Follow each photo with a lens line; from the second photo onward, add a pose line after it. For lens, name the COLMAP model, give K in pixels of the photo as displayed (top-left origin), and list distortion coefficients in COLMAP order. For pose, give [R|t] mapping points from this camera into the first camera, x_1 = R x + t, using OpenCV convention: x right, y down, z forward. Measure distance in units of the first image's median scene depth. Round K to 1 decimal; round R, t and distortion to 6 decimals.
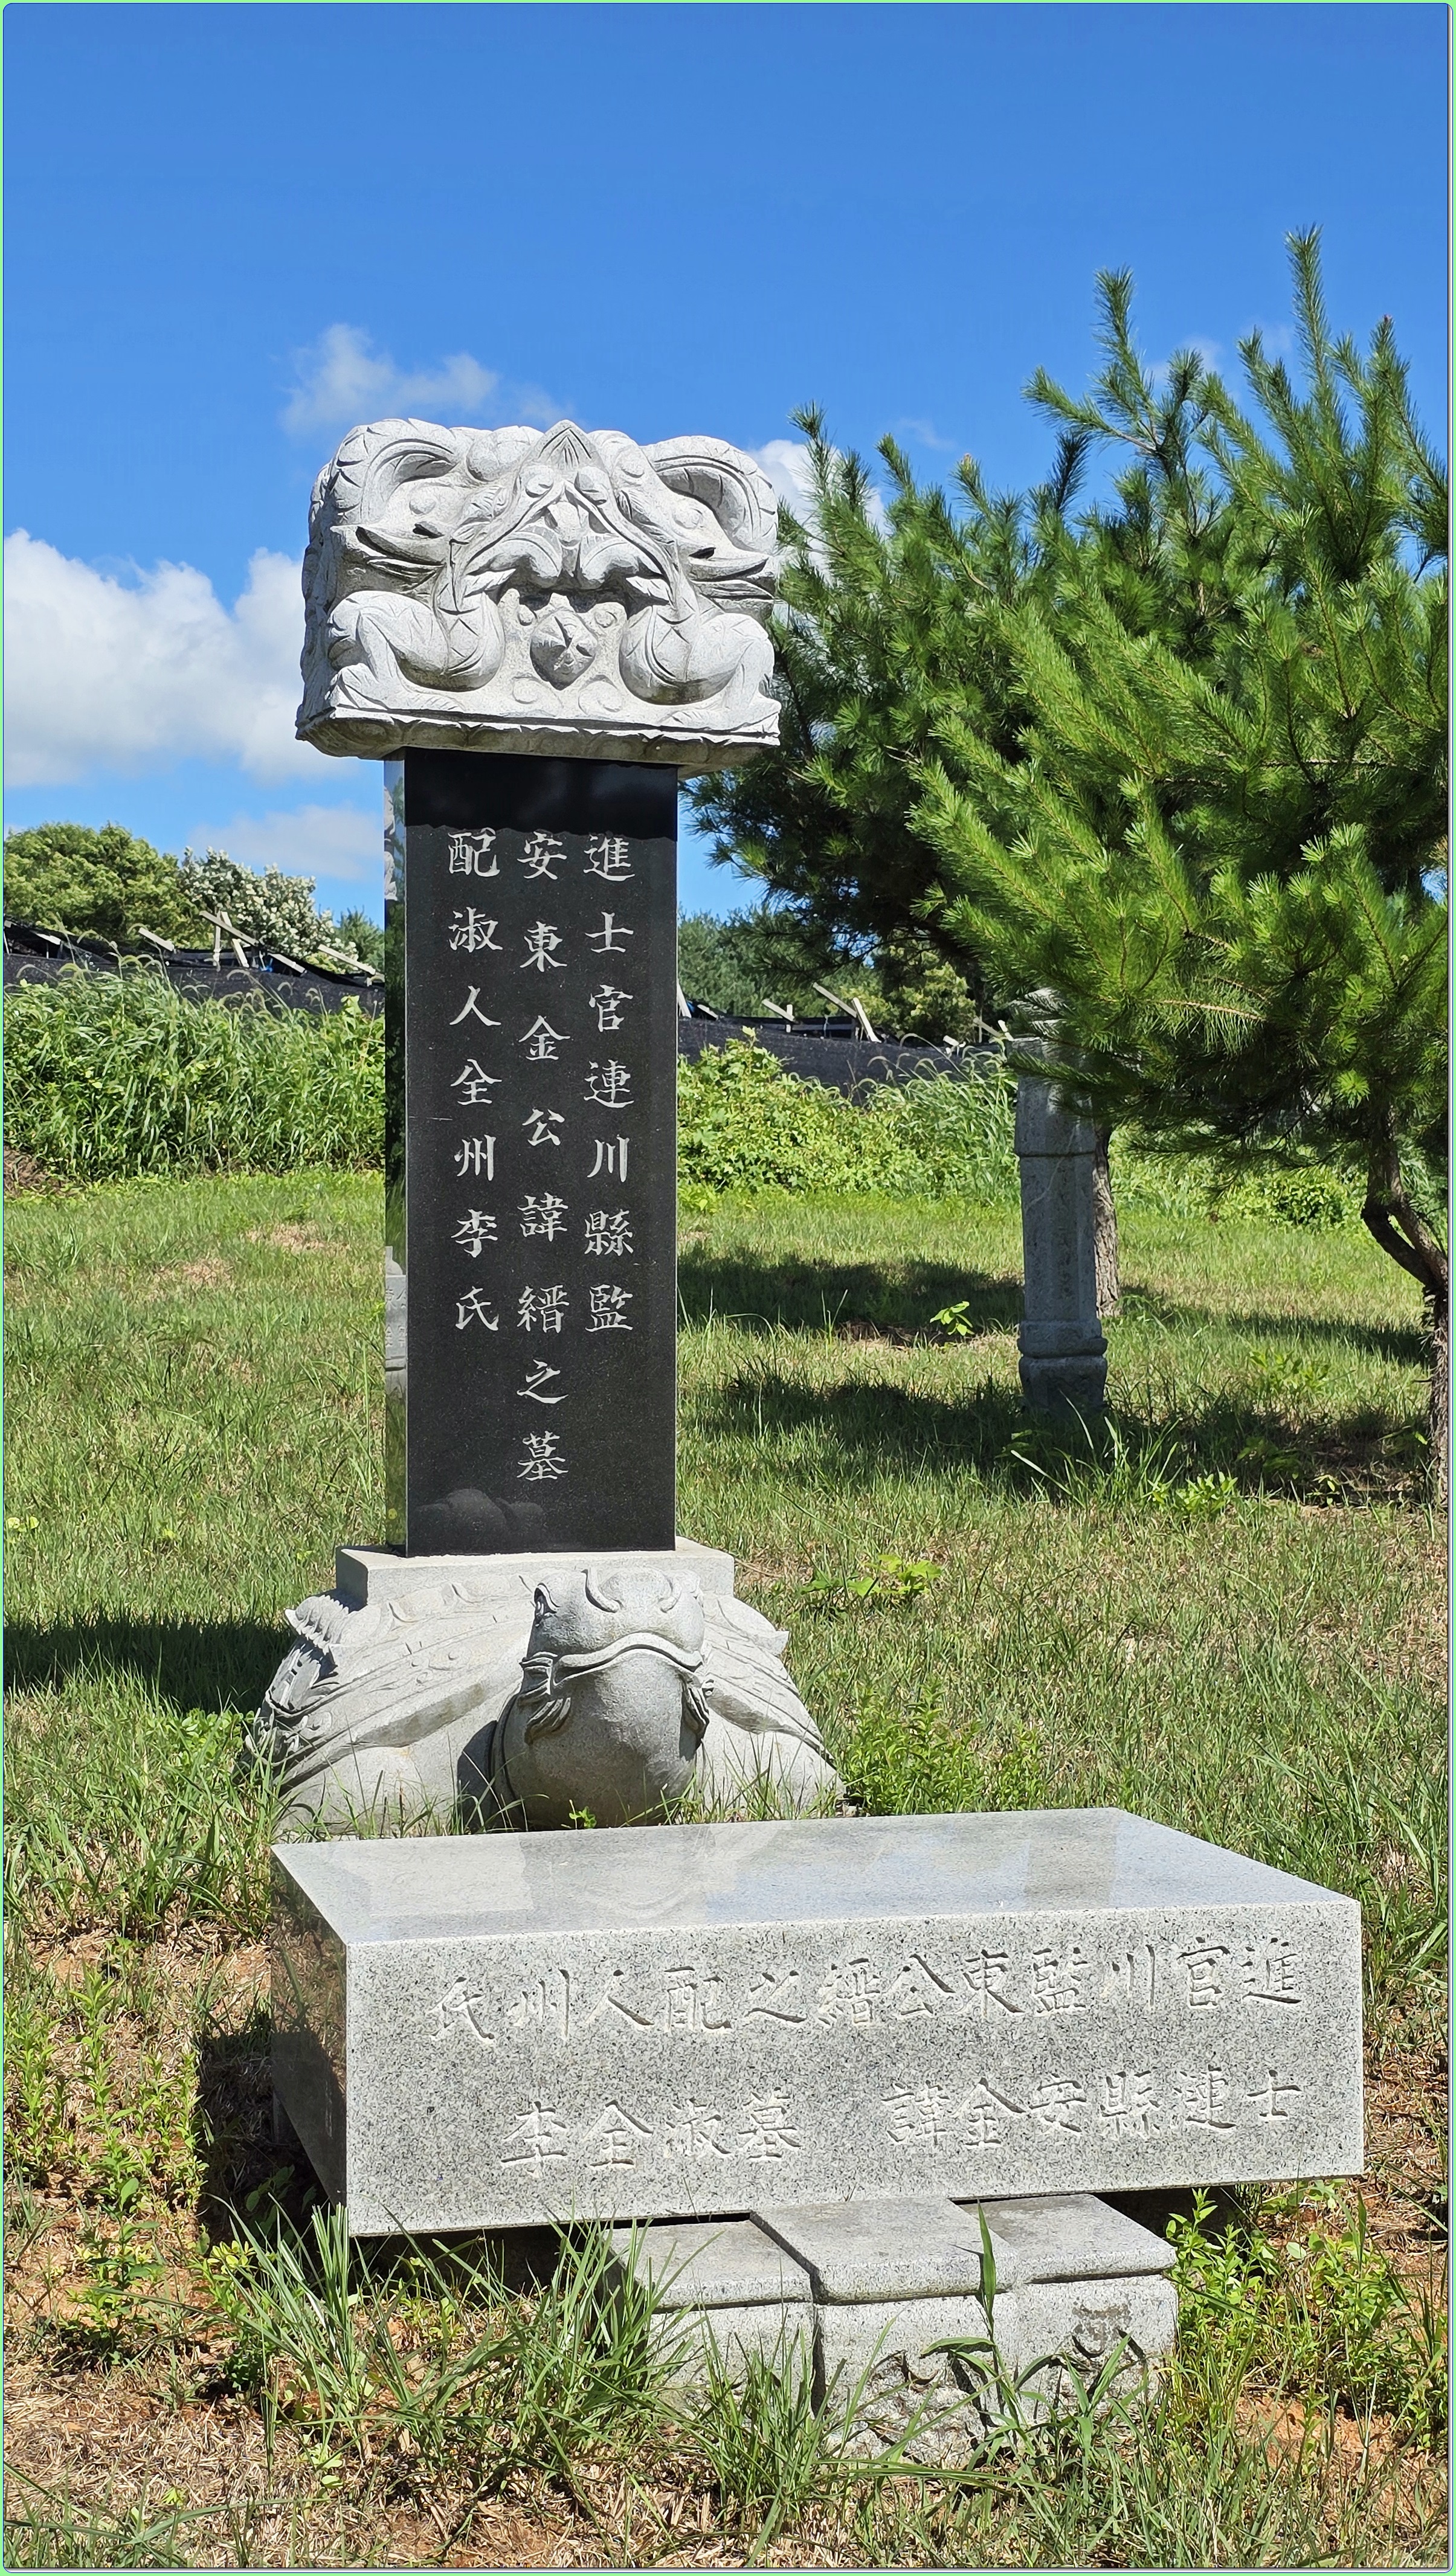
lens RADIAL K [[3388.4, 0, 728.0], [0, 3388.4, 1288.0], [0, 0, 1]] dist [0.176812, -0.512323]
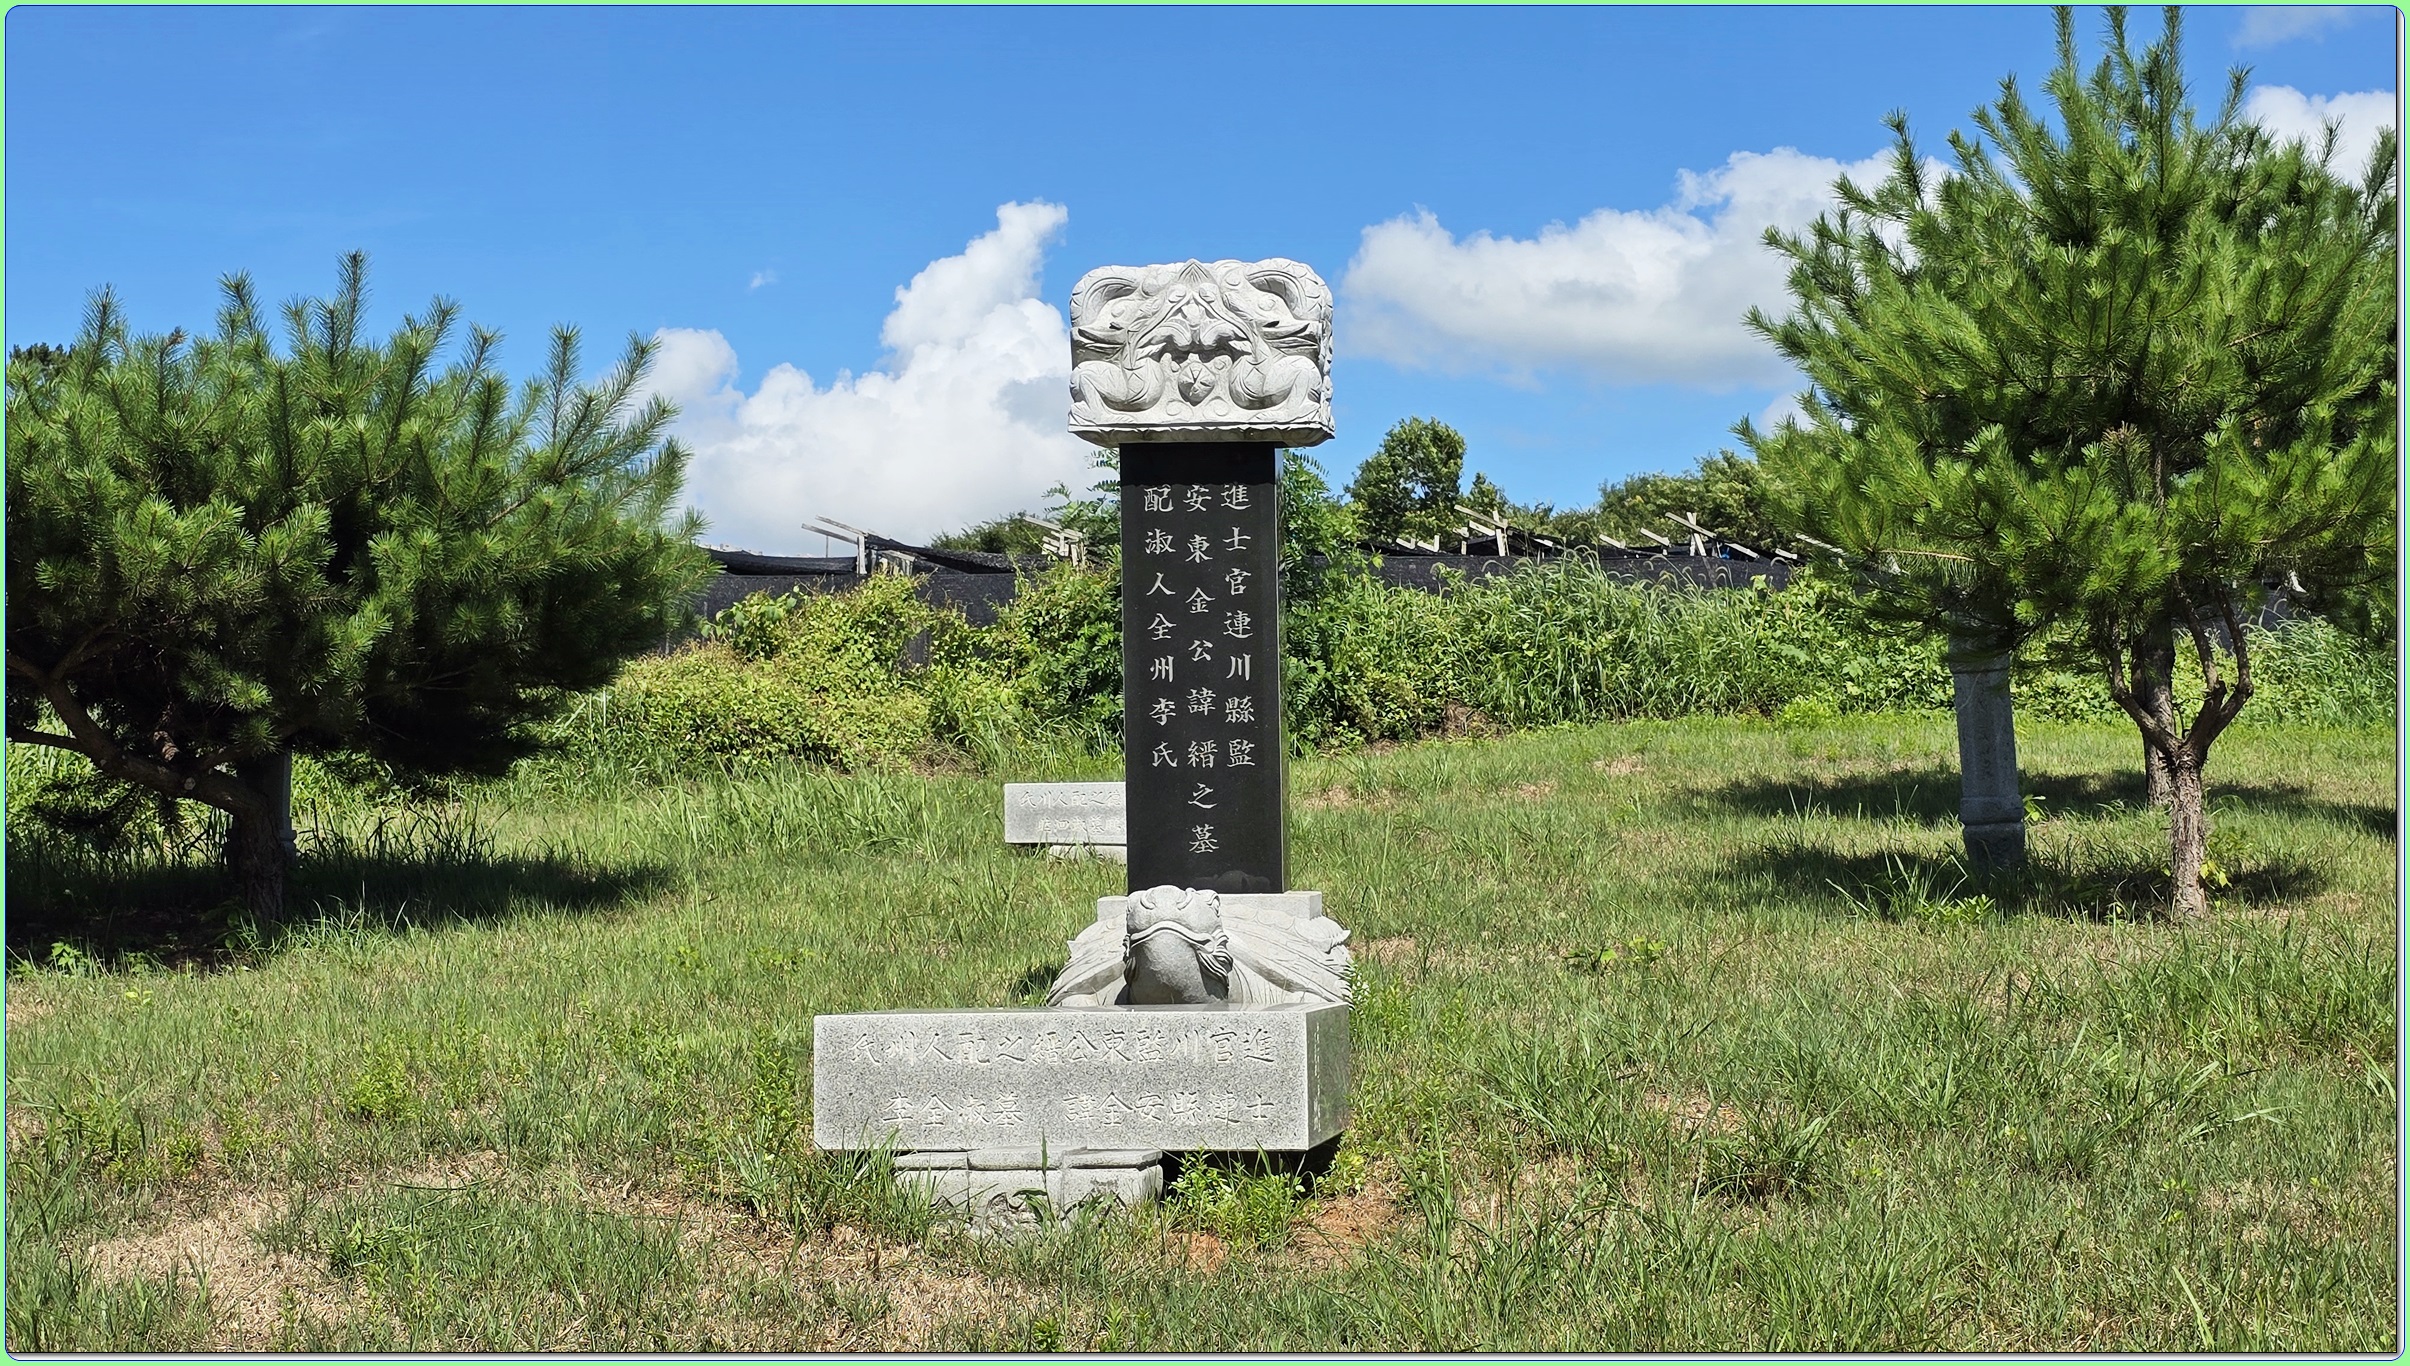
lens RADIAL K [[3169.6, 0, 1256.5], [0, 3169.6, 597.1], [0, 0, 1]] dist [0.176812, -0.512323]
pose [[0.924703, -0.044655, -0.378061, 0.601515], [0.013670, 0.996351, -0.084251, 0.064645], [0.380444, 0.072739, 0.921939, -0.512243]]
